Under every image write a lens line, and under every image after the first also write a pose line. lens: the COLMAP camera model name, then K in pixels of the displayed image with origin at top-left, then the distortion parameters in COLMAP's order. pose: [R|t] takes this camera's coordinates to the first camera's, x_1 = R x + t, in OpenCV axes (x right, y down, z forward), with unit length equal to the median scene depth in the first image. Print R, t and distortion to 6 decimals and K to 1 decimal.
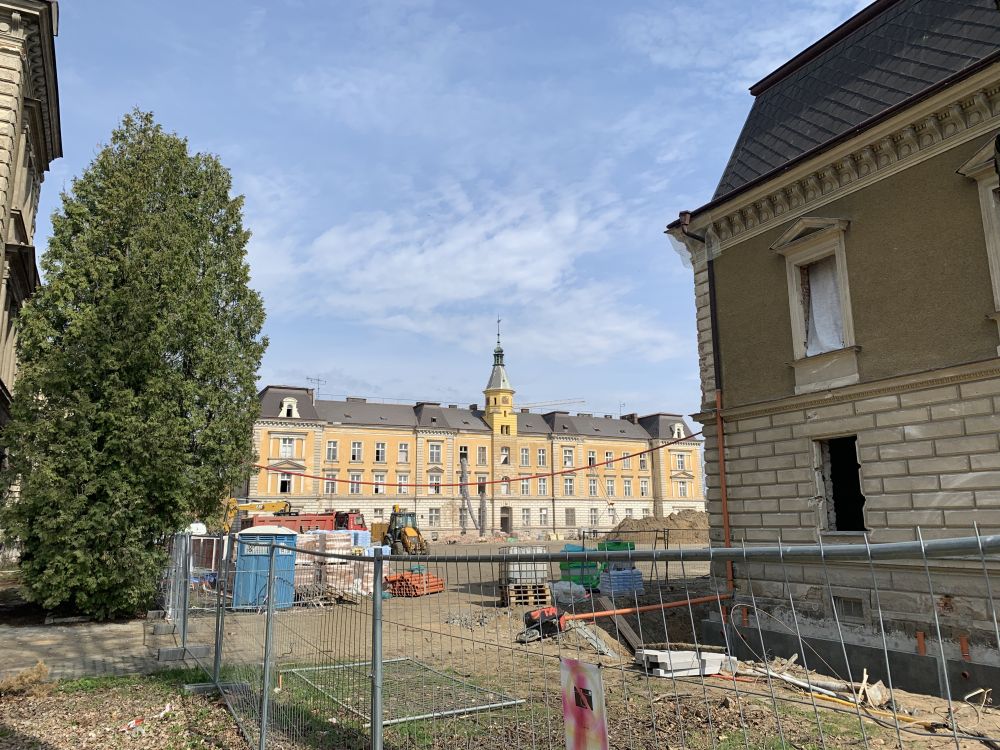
lens RADIAL K [[754.8, 0, 497.3], [0, 754.8, 350.4], [0, 0, 1]] dist [0.013548, -0.014288]
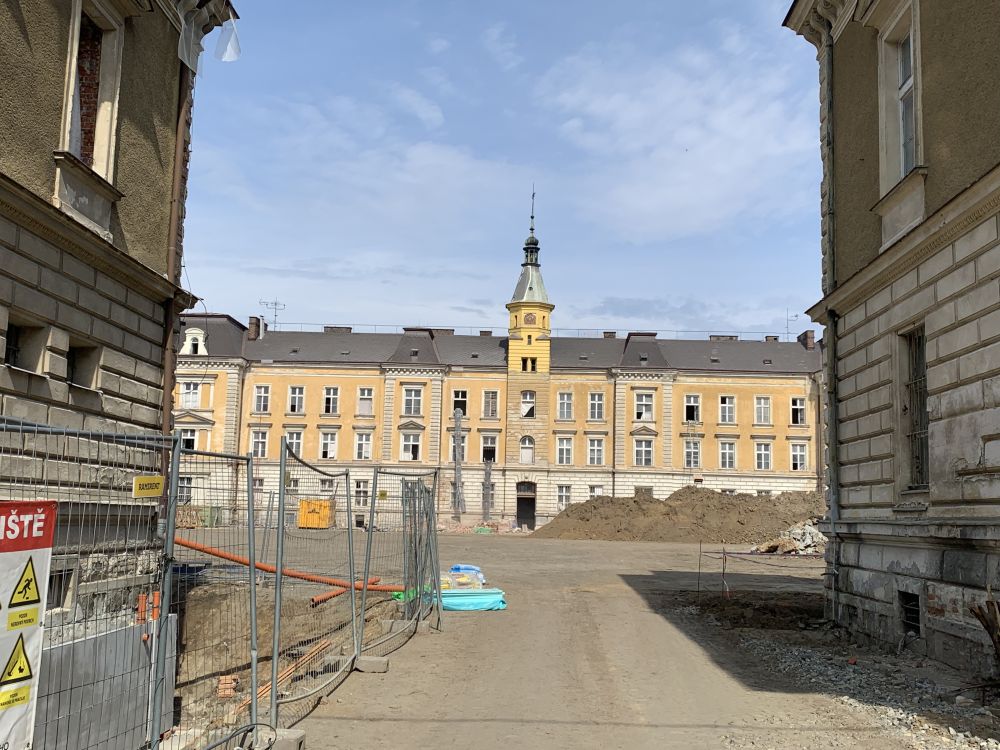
lens RADIAL K [[1058.4, 0, 499.9], [0, 1058.4, 348.4], [0, 0, 1]] dist [-0.008285, 0.000000]
pose [[0.893205, -0.036963, -0.448129, 0.404565], [0.068939, 0.996090, 0.055247, 0.040467], [0.444334, -0.080240, 0.892260, 0.185120]]
